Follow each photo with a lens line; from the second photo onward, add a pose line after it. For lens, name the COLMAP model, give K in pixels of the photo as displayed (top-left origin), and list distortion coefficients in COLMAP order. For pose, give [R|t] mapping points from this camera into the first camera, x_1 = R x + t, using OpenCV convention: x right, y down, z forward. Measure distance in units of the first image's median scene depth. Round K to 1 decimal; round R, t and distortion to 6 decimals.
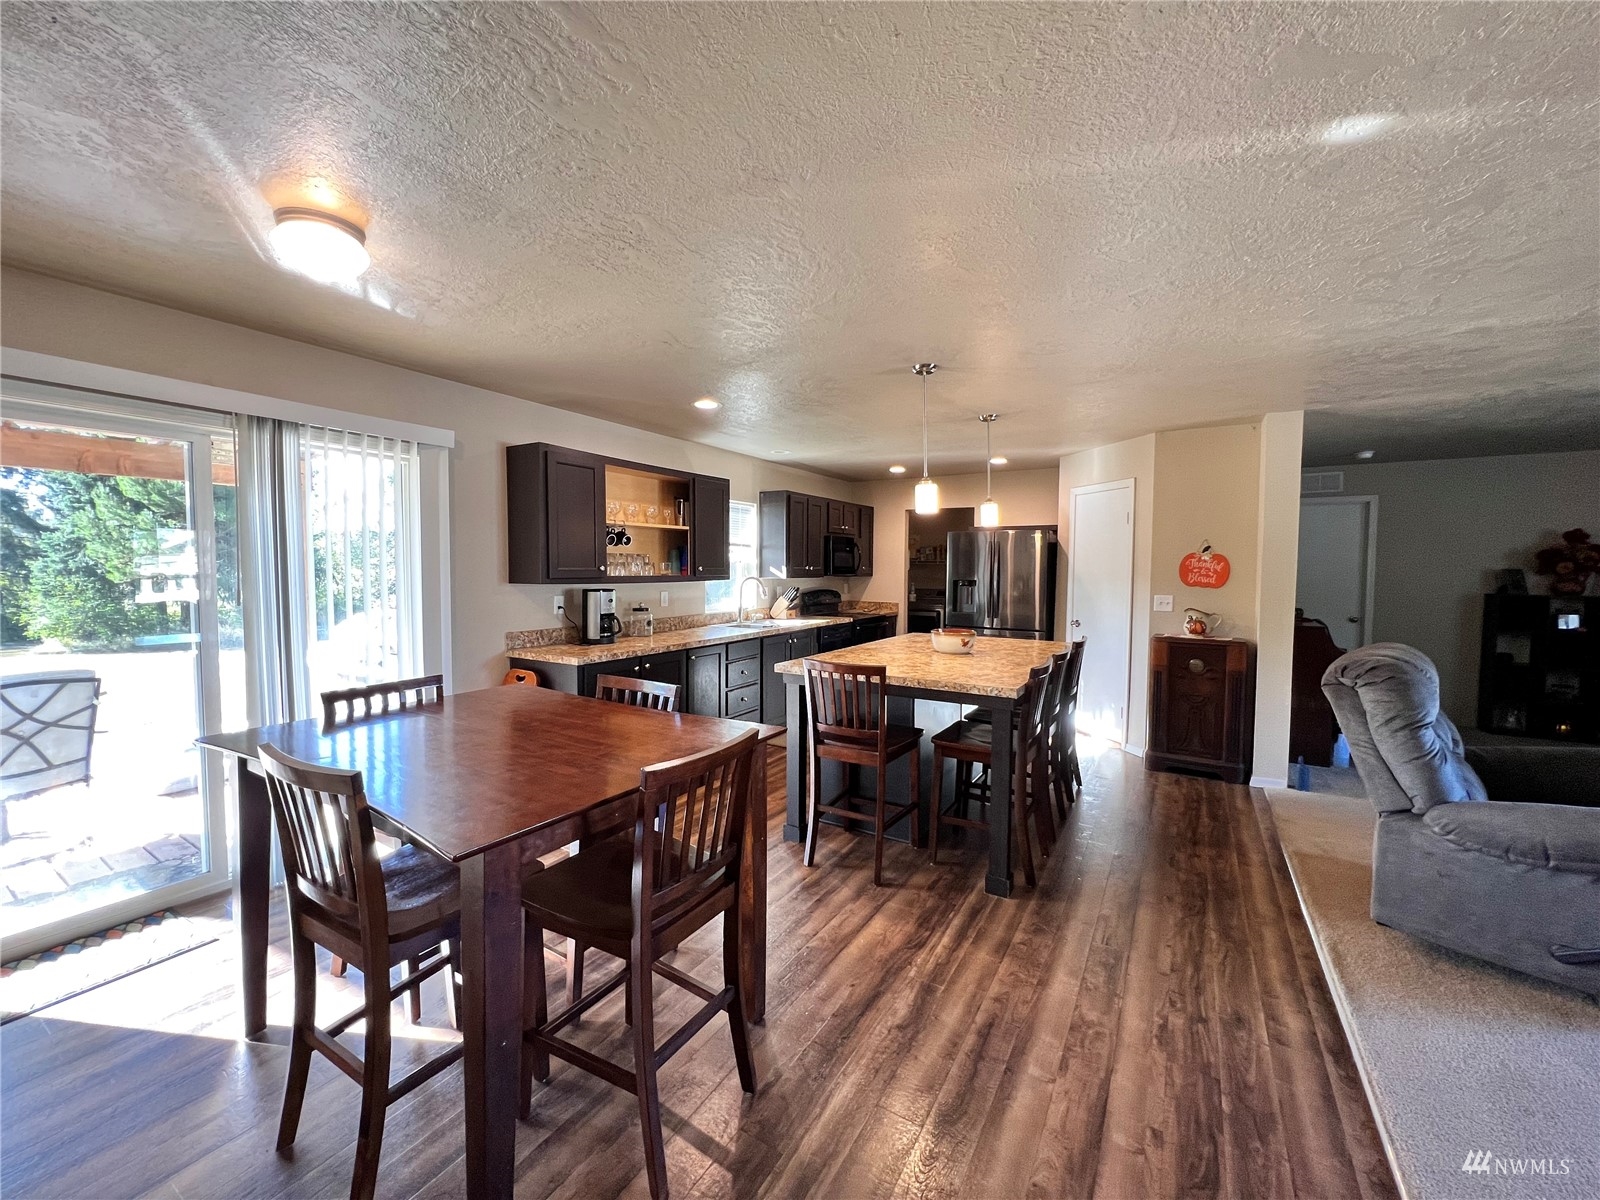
lens RADIAL K [[638.2, 0, 793.7], [0, 638.2, 596.1], [0, 0, 1]] dist [0.001419, -0.000581]
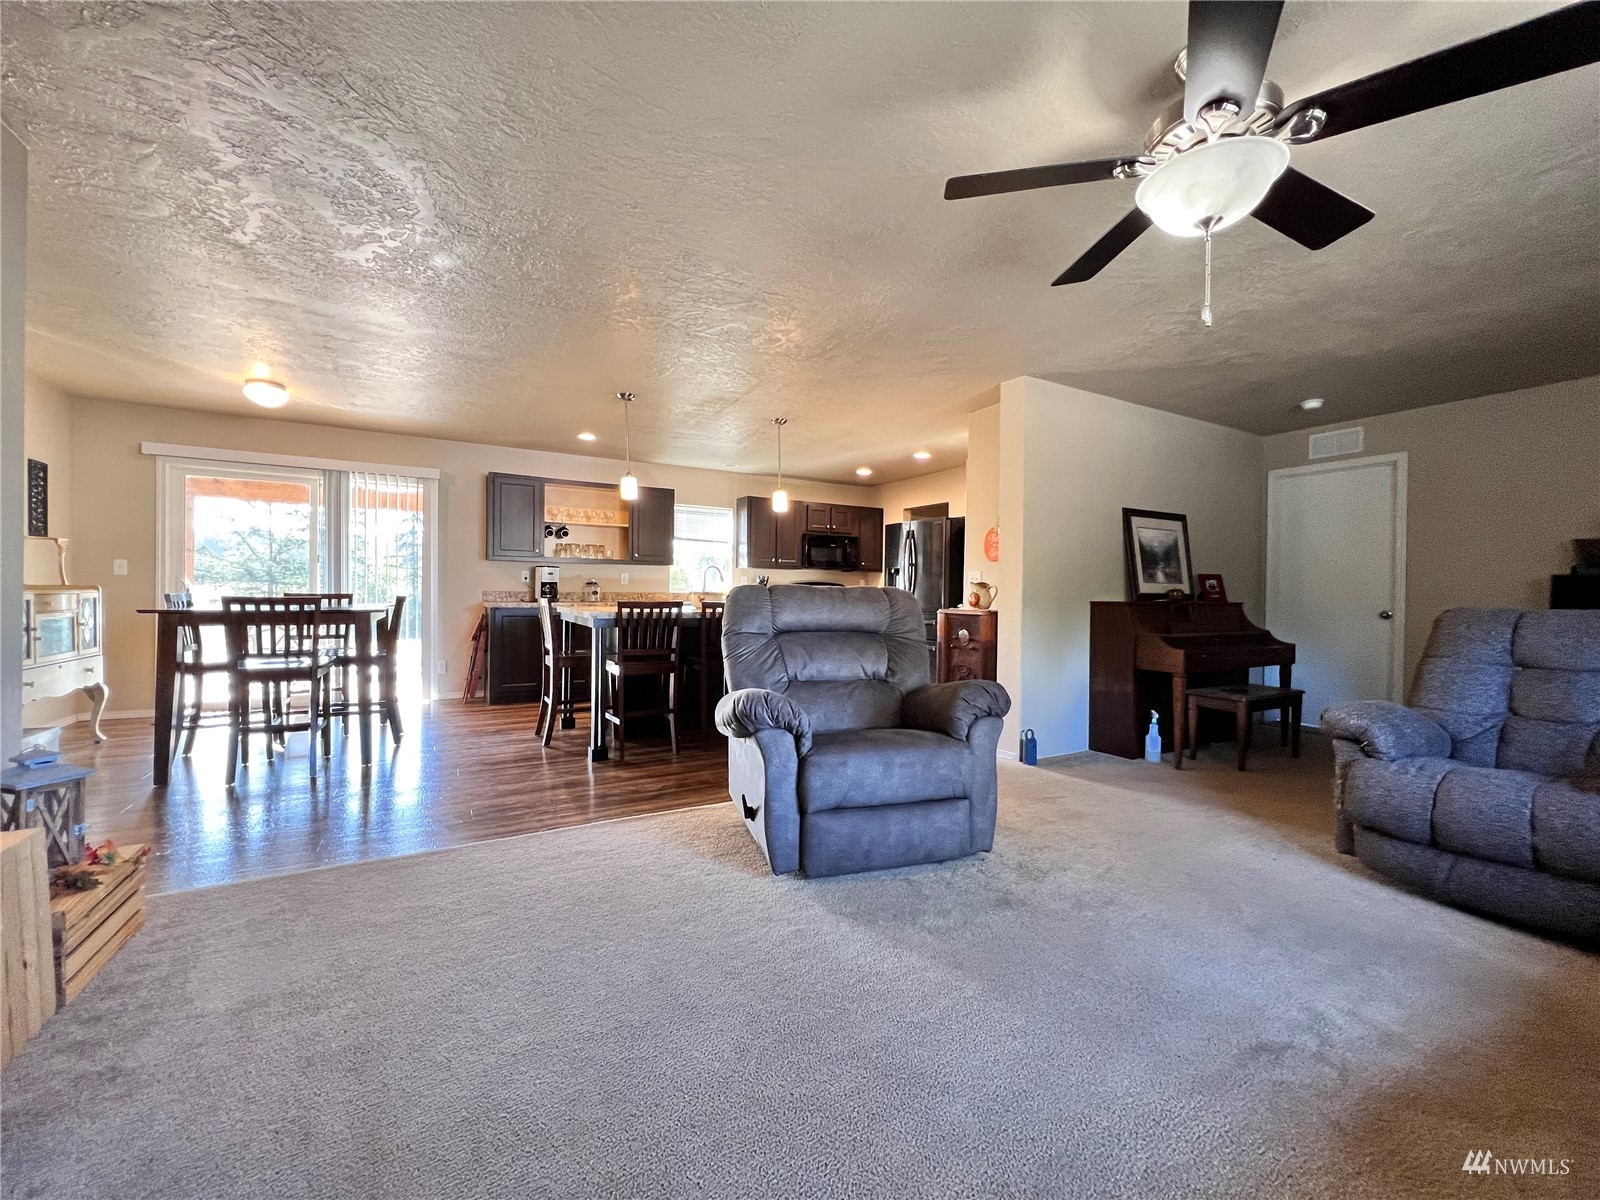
lens RADIAL K [[638.2, 0, 793.7], [0, 638.2, 596.1], [0, 0, 1]] dist [0.001419, -0.000581]
pose [[0.875141, 0.010520, -0.483755, 0.838787], [-0.031451, 0.998886, -0.035174, 0.085082], [0.482846, 0.045996, 0.874497, -0.020957]]
